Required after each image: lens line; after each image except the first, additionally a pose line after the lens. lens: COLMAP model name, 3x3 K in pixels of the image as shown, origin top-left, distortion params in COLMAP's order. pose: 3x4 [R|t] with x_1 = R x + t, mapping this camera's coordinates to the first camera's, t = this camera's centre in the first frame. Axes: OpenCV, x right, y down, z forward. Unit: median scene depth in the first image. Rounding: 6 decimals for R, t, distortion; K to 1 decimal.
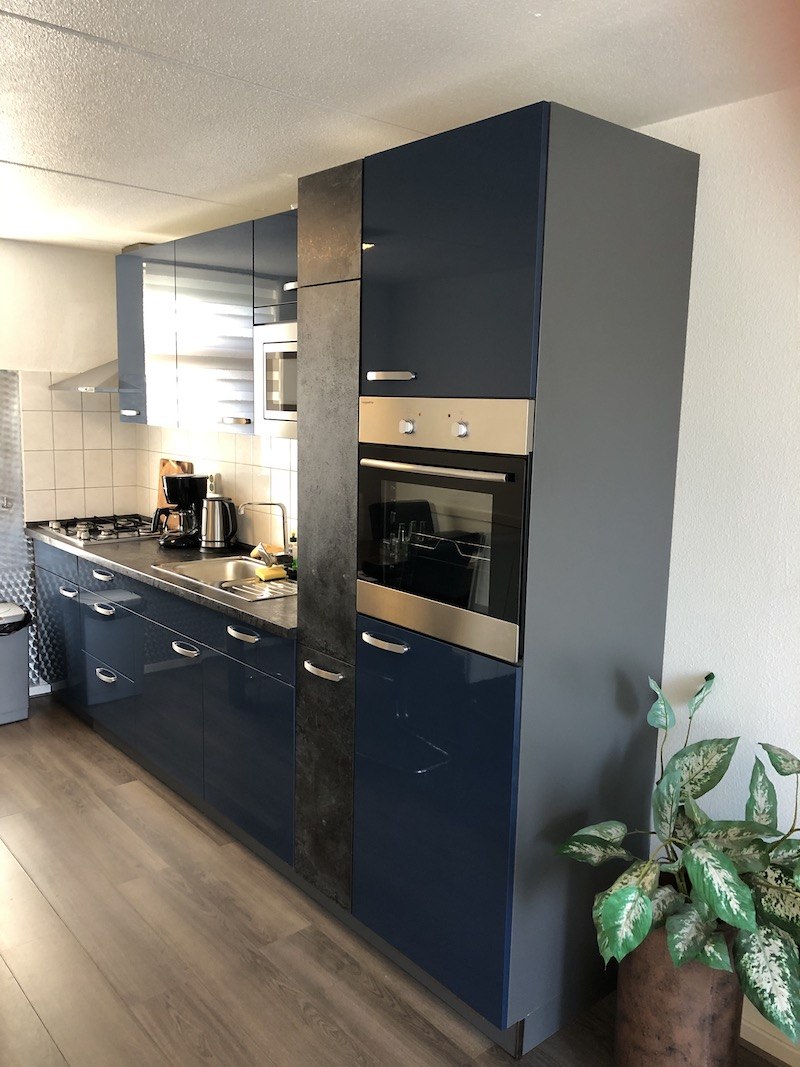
lens RADIAL K [[873.6, 0, 400.3], [0, 873.6, 531.2], [0, 0, 1]] dist [0.046301, -0.011243]
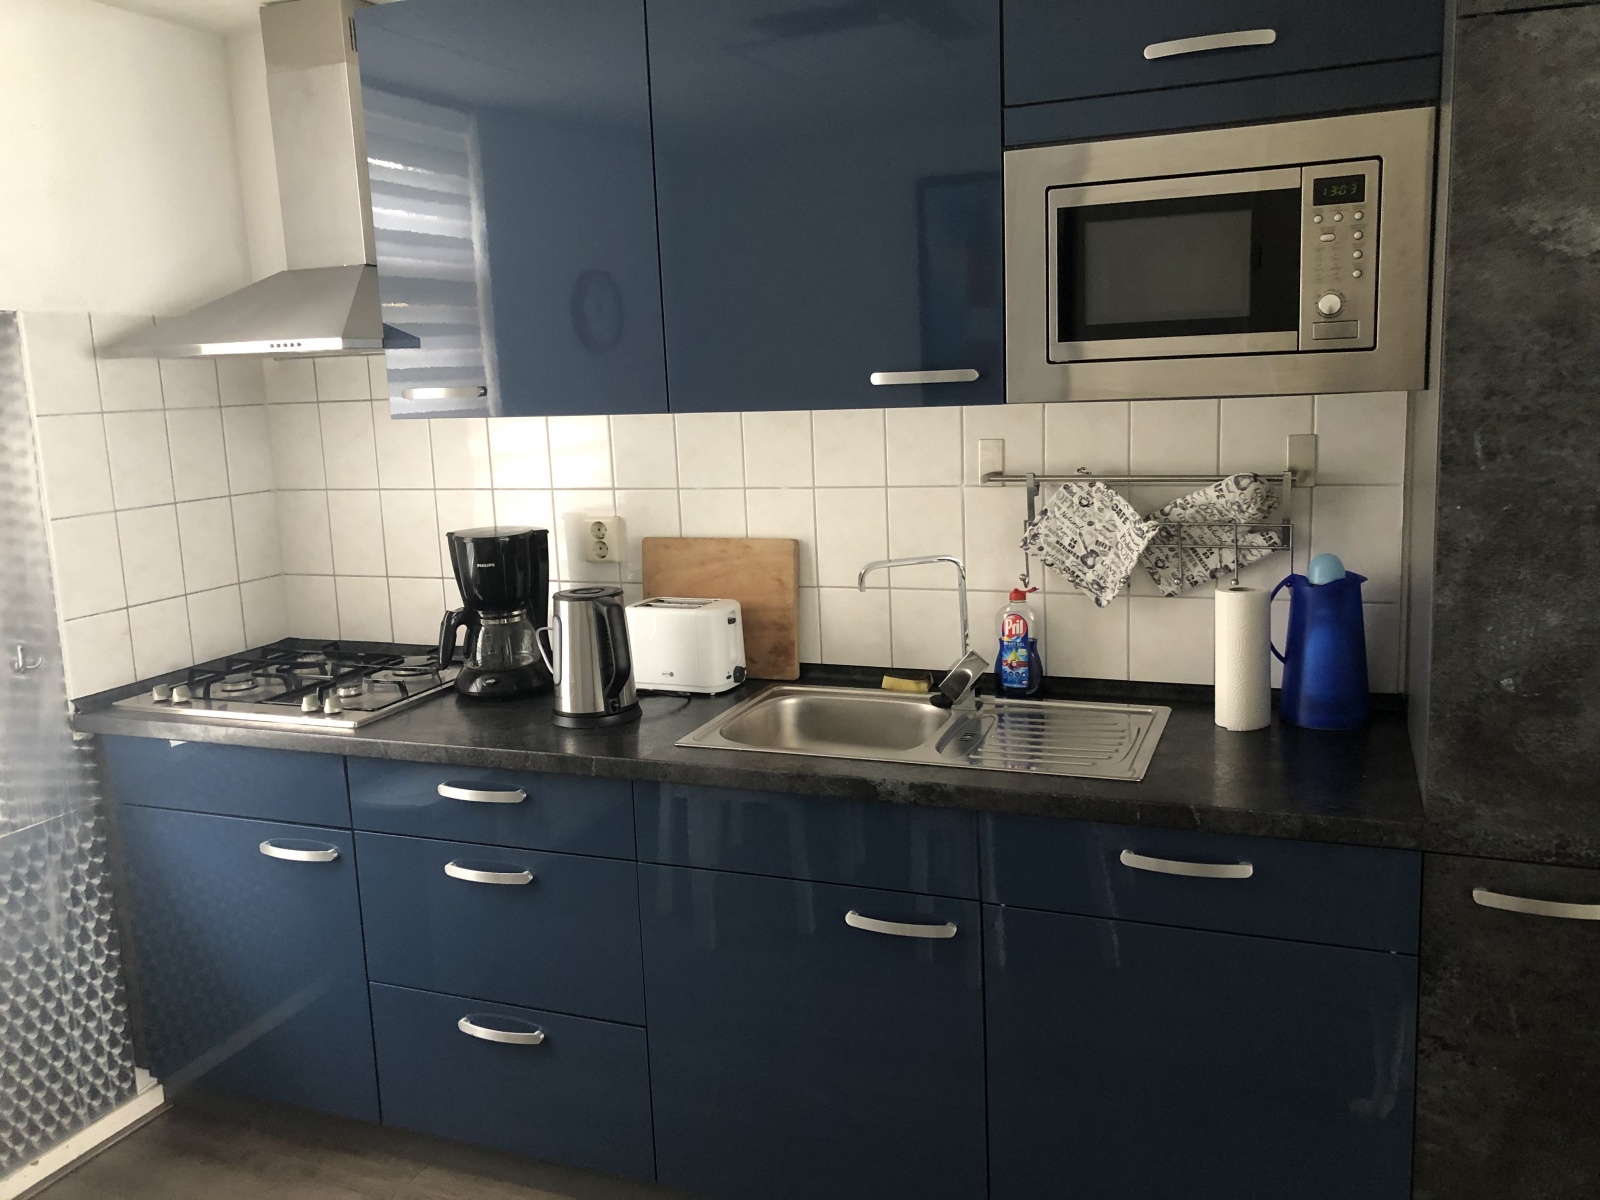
lens RADIAL K [[1310.1, 0, 799.9], [0, 1310.1, 591.3], [0, 0, 1]] dist [0.046301, -0.011243]
pose [[0.879566, -0.136107, 0.455894, -0.410018], [0.129617, 0.990513, 0.045643, -0.044164], [-0.457781, 0.018945, 0.888863, 0.333708]]
